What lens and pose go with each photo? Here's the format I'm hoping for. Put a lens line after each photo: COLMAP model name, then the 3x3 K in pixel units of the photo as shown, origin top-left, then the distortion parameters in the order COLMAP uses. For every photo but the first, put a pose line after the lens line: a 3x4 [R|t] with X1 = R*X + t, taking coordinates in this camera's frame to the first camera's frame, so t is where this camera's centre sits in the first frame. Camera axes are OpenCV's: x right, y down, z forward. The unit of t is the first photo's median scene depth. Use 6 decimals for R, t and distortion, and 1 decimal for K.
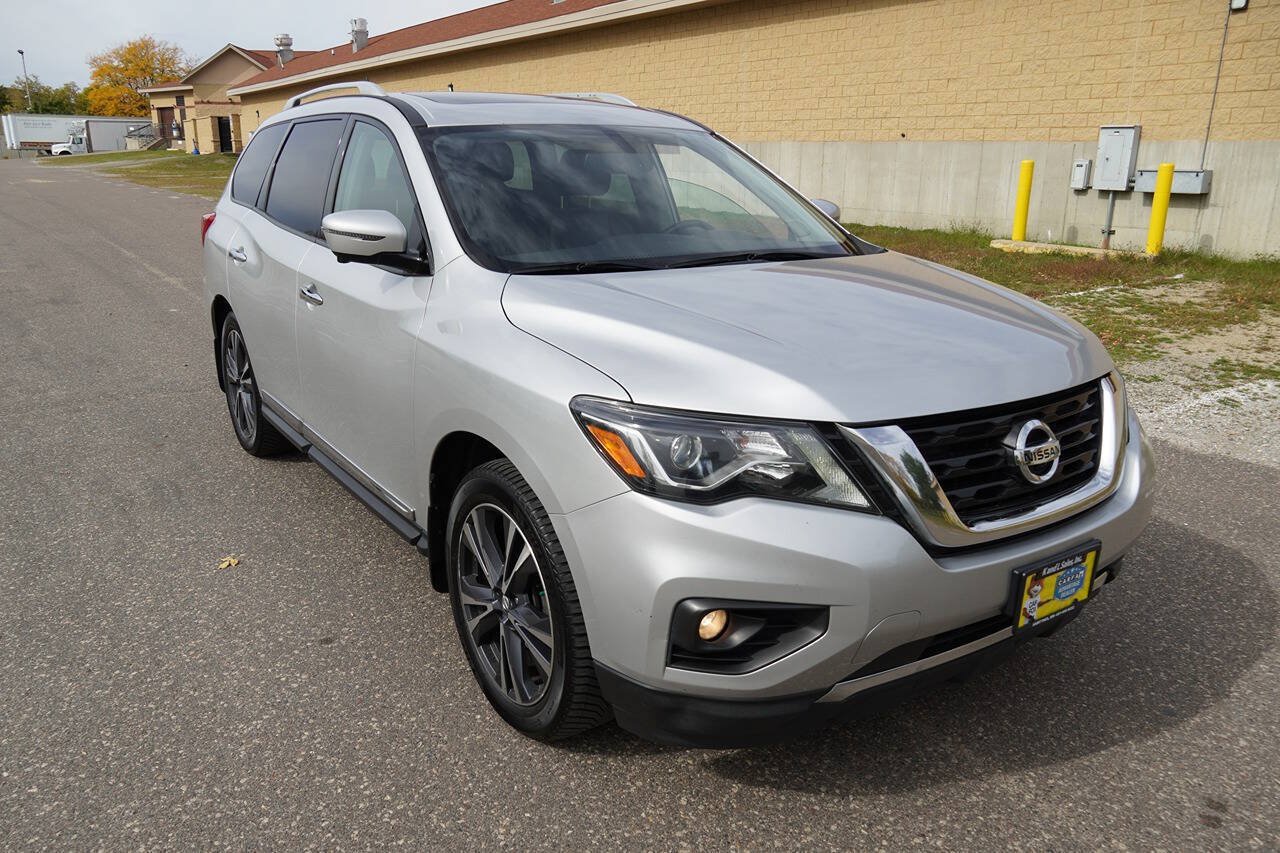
lens RADIAL K [[967.8, 0, 638.6], [0, 967.8, 430.2], [0, 0, 1]] dist [-0.050844, 0.062731]
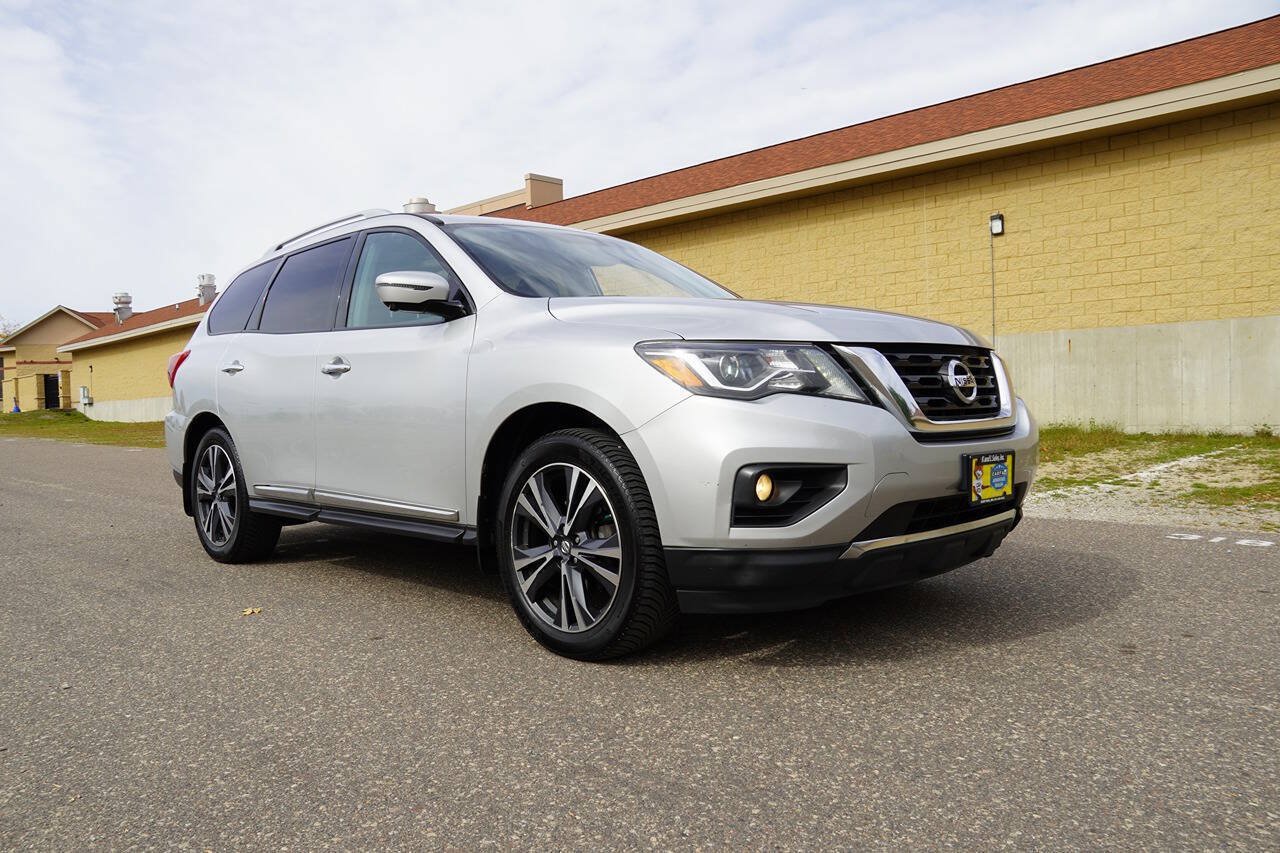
lens RADIAL K [[967.8, 0, 641.4], [0, 967.8, 428.2], [0, 0, 1]] dist [-0.050844, 0.062731]
pose [[0.984058, -0.040504, 0.173173, -0.222272], [0.083208, 0.965430, -0.247025, 0.306896], [-0.157181, 0.257496, 0.953410, -0.184498]]
